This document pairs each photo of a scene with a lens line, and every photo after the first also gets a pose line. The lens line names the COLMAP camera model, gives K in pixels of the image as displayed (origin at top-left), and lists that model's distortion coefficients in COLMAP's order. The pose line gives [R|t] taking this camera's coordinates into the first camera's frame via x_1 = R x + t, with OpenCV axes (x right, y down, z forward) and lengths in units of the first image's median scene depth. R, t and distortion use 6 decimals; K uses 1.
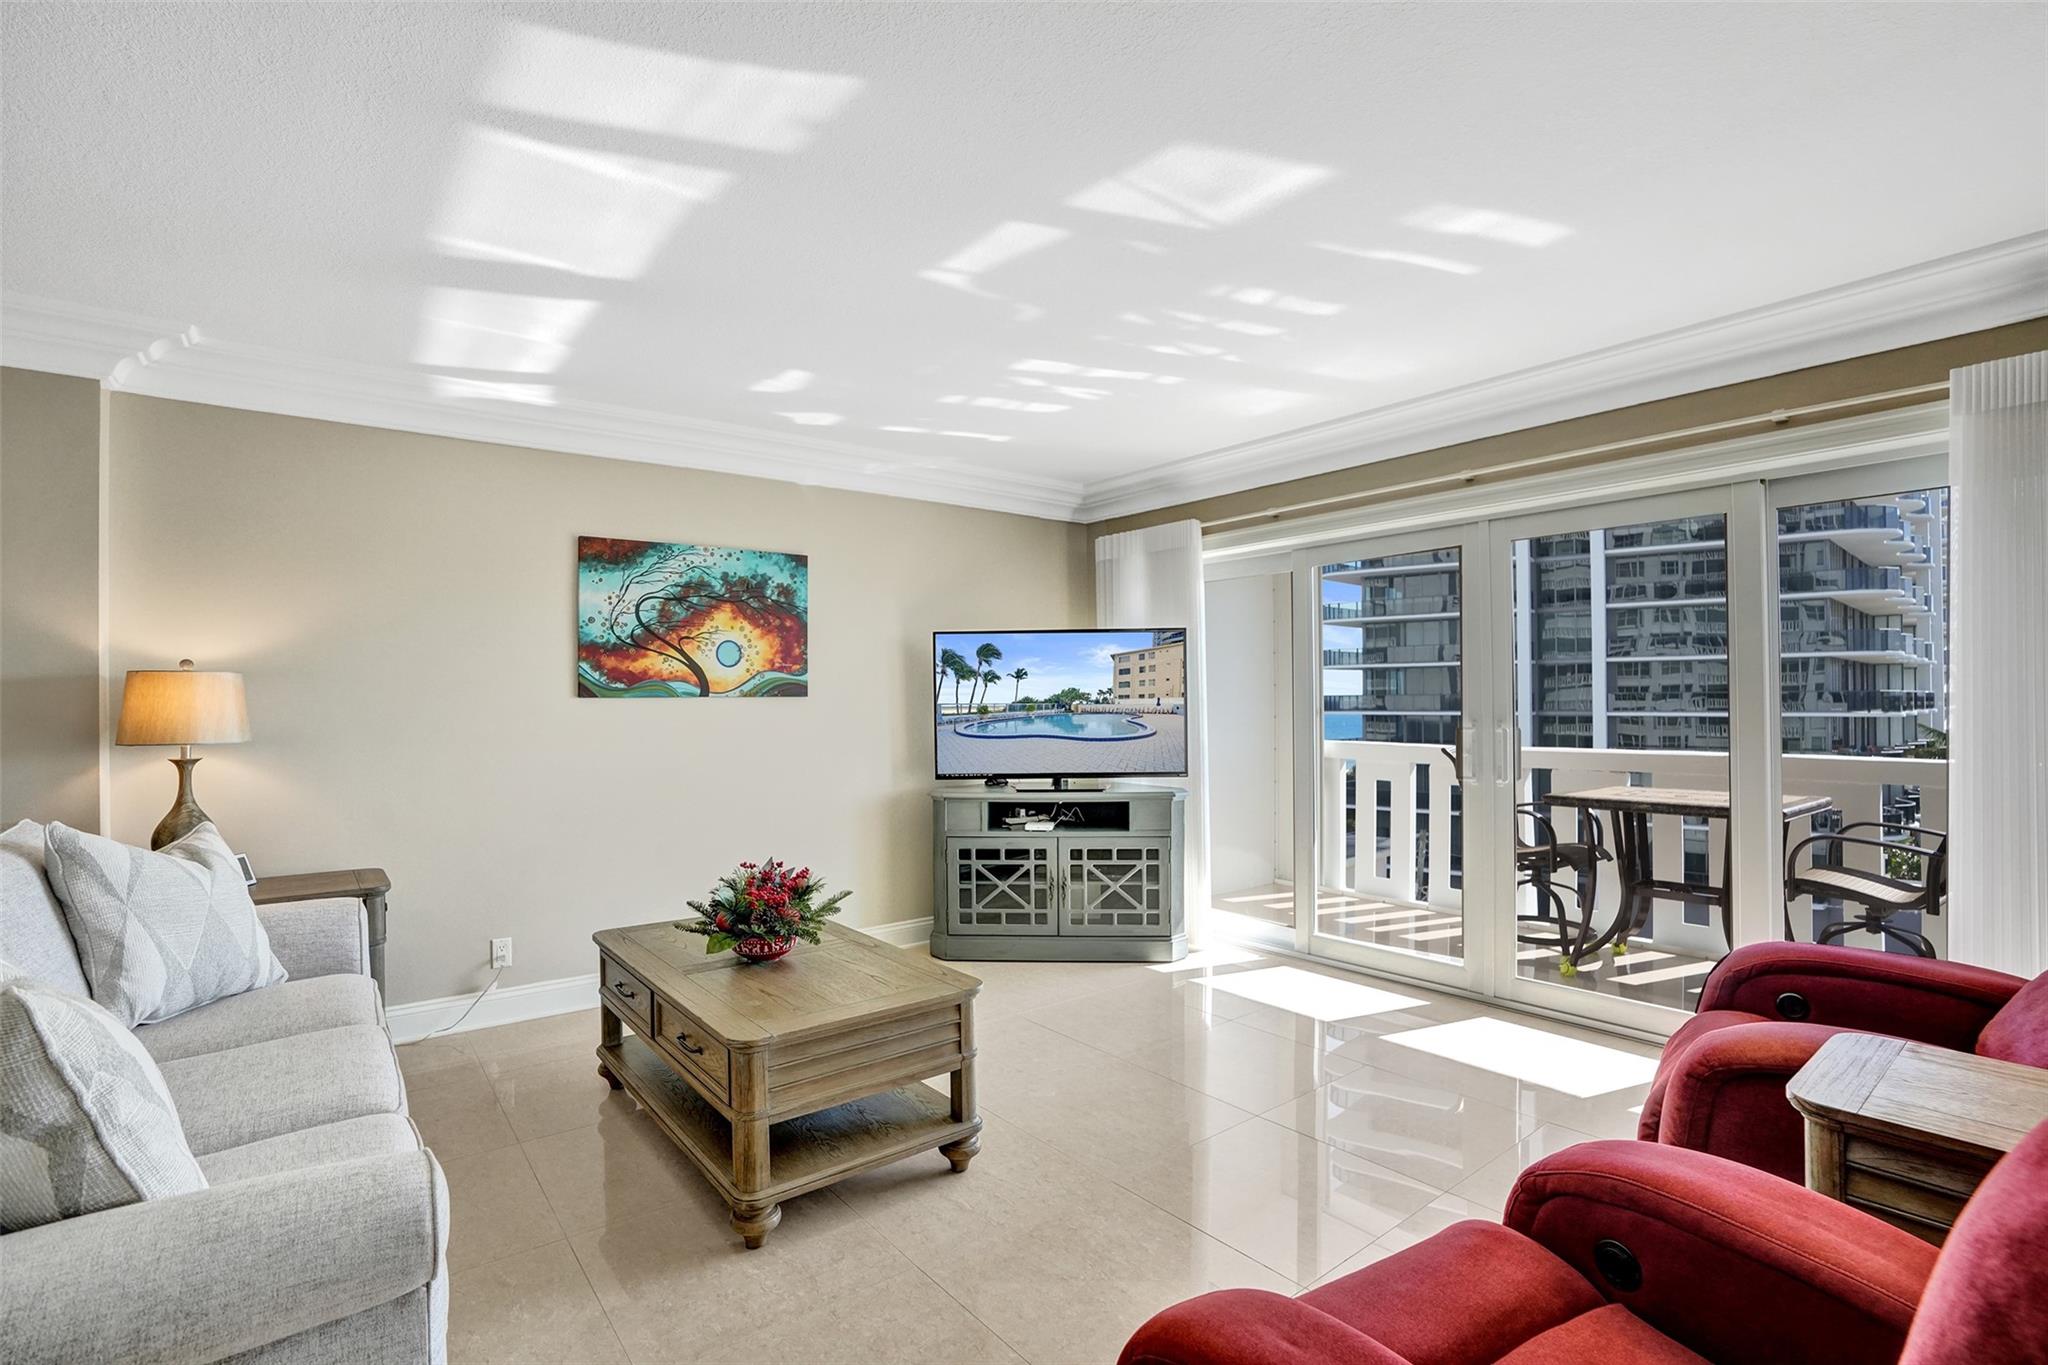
lens RADIAL K [[954.2, 0, 1026.9], [0, 954.2, 692.0], [0, 0, 1]] dist [-0.048799, 0.018406]
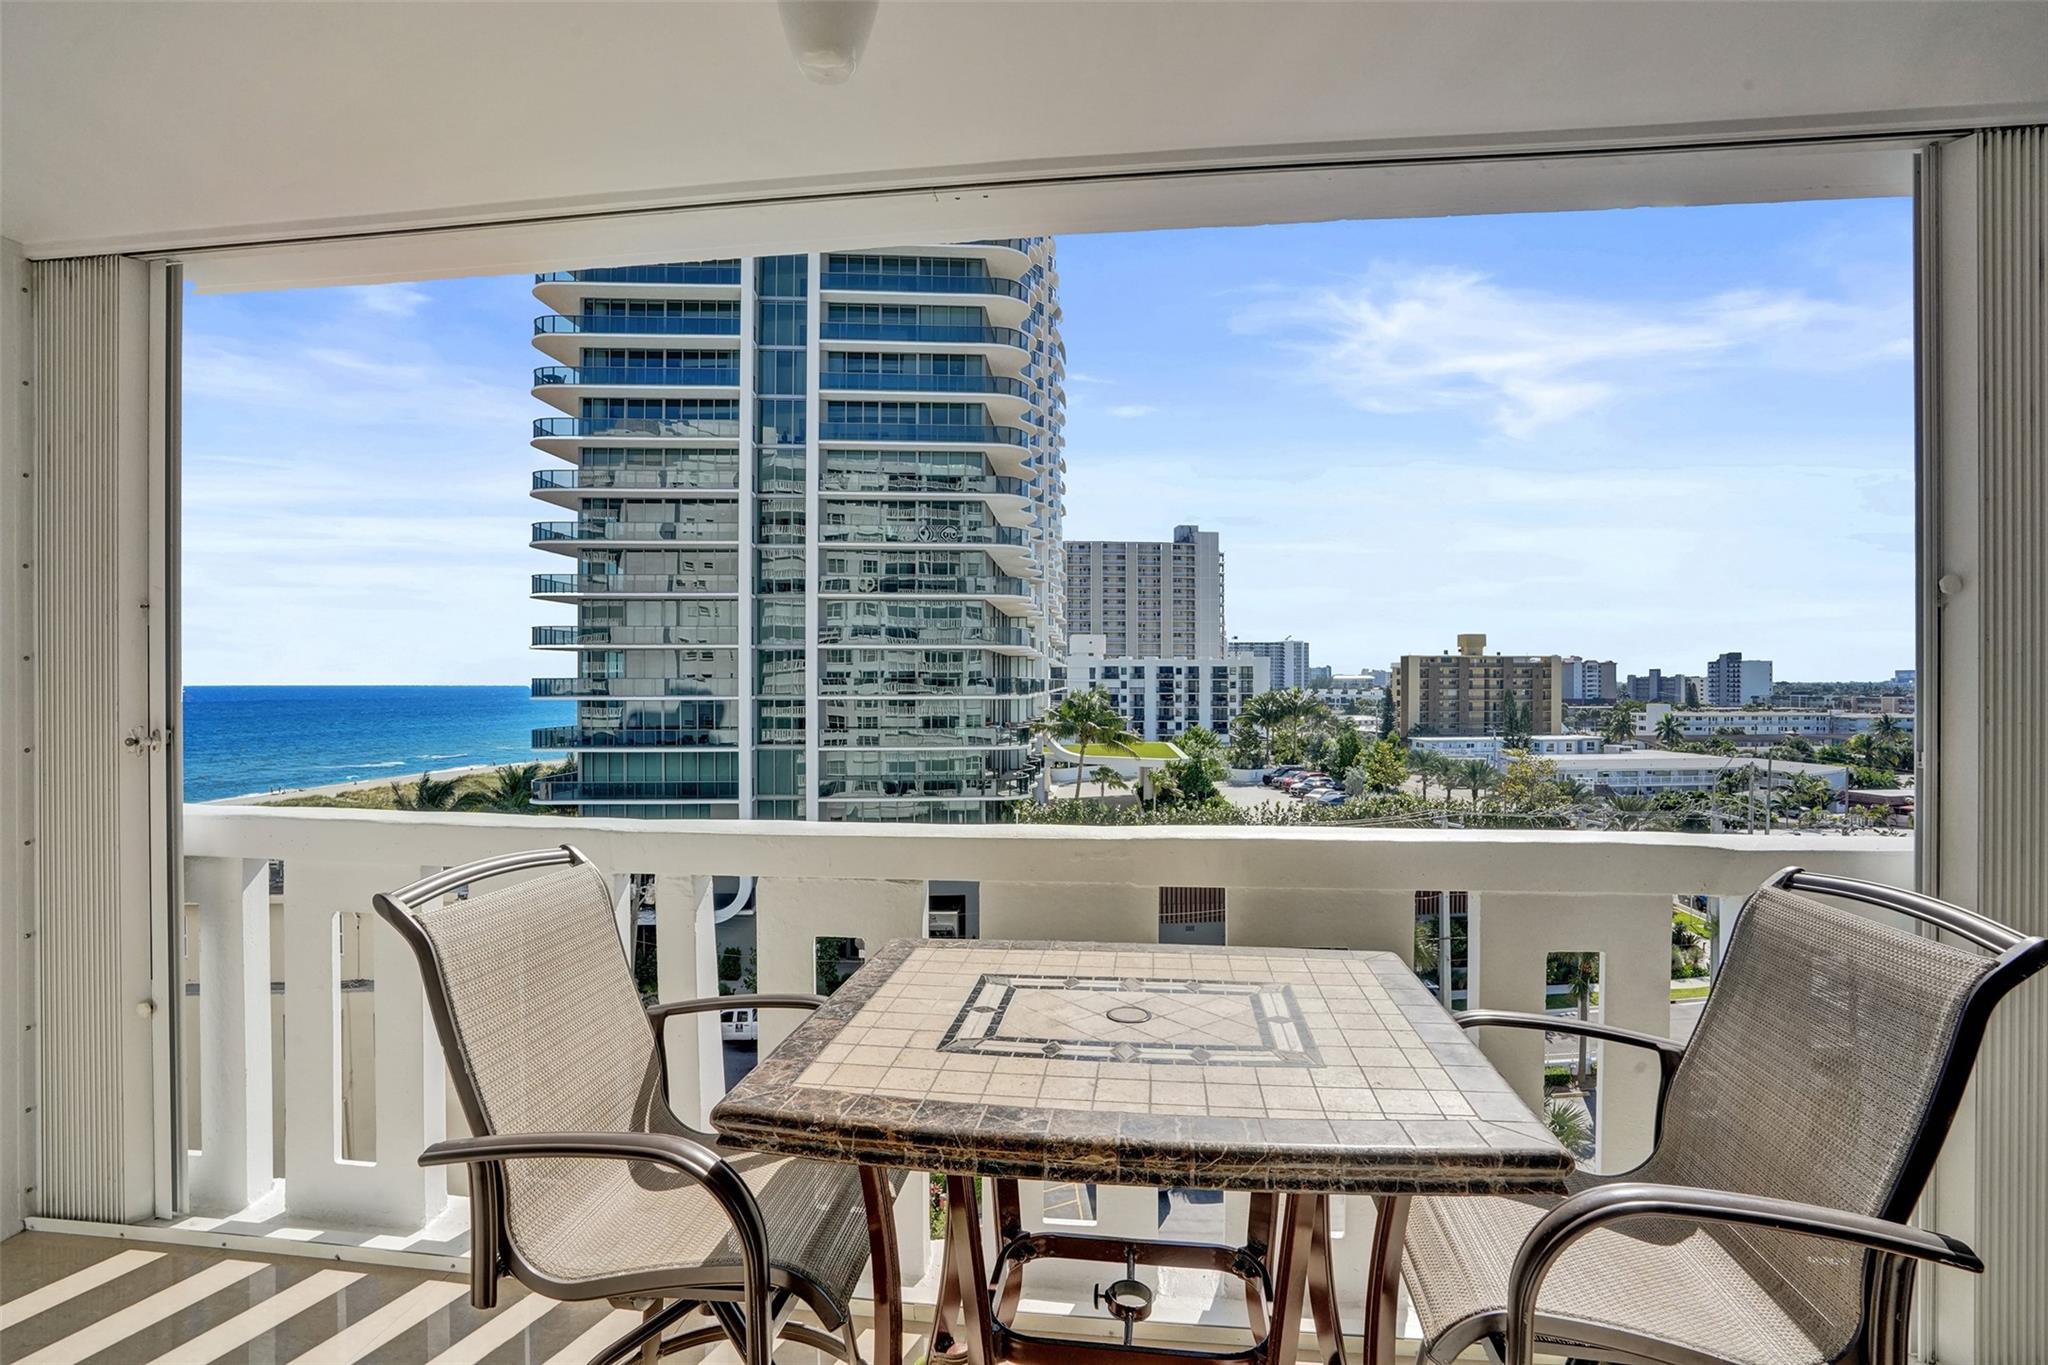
lens RADIAL K [[954.2, 0, 1032.0], [0, 954.2, 678.8], [0, 0, 1]] dist [-0.048799, 0.018406]
pose [[0.713050, 0.006100, 0.701086, 0.325640], [-0.008414, 0.999965, -0.000143, 0.001526], [-0.701062, -0.005797, 0.713076, 0.570612]]
